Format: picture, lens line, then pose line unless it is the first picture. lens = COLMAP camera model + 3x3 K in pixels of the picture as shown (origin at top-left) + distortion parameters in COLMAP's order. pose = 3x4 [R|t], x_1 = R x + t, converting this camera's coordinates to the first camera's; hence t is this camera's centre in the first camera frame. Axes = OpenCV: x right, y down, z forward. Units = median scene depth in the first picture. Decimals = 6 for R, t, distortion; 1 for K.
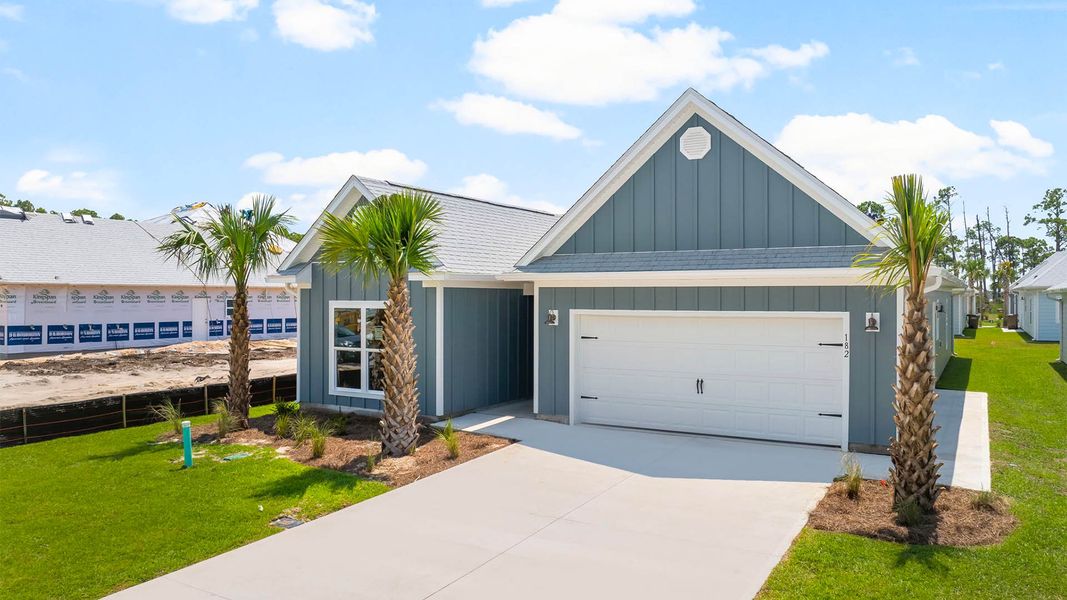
lens RADIAL K [[686.3, 0, 555.6], [0, 686.3, 295.2], [0, 0, 1]] dist [-0.036643, -0.001749]
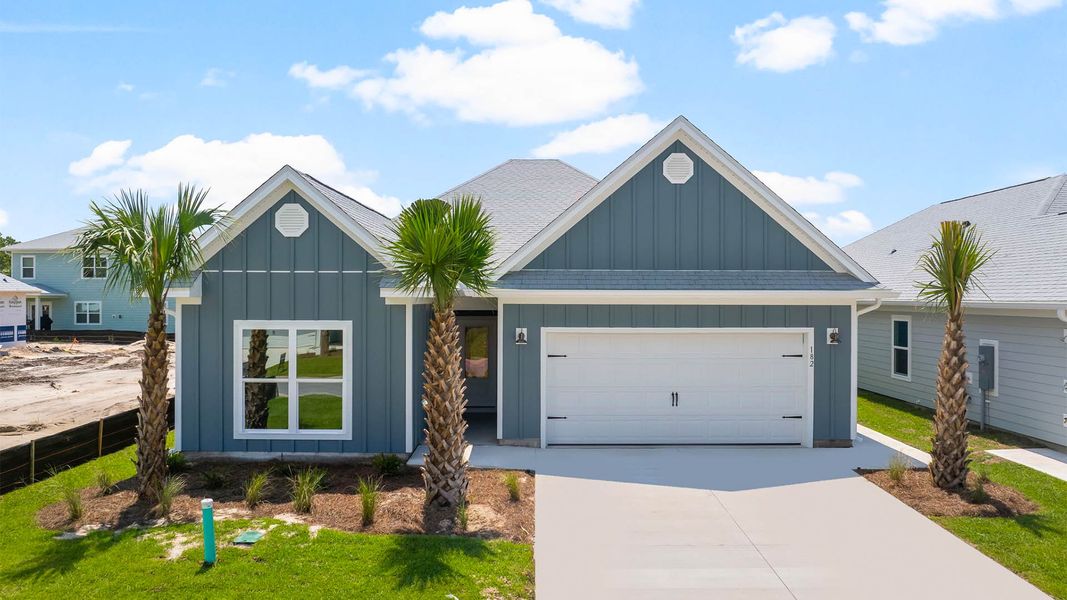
lens RADIAL K [[686.3, 0, 555.6], [0, 686.3, 295.2], [0, 0, 1]] dist [-0.036643, -0.001749]
pose [[0.882339, 0.004130, 0.470596, -0.439188], [-0.002428, 0.999988, -0.004225, -0.021425], [-0.470608, 0.002585, 0.882338, 0.154493]]
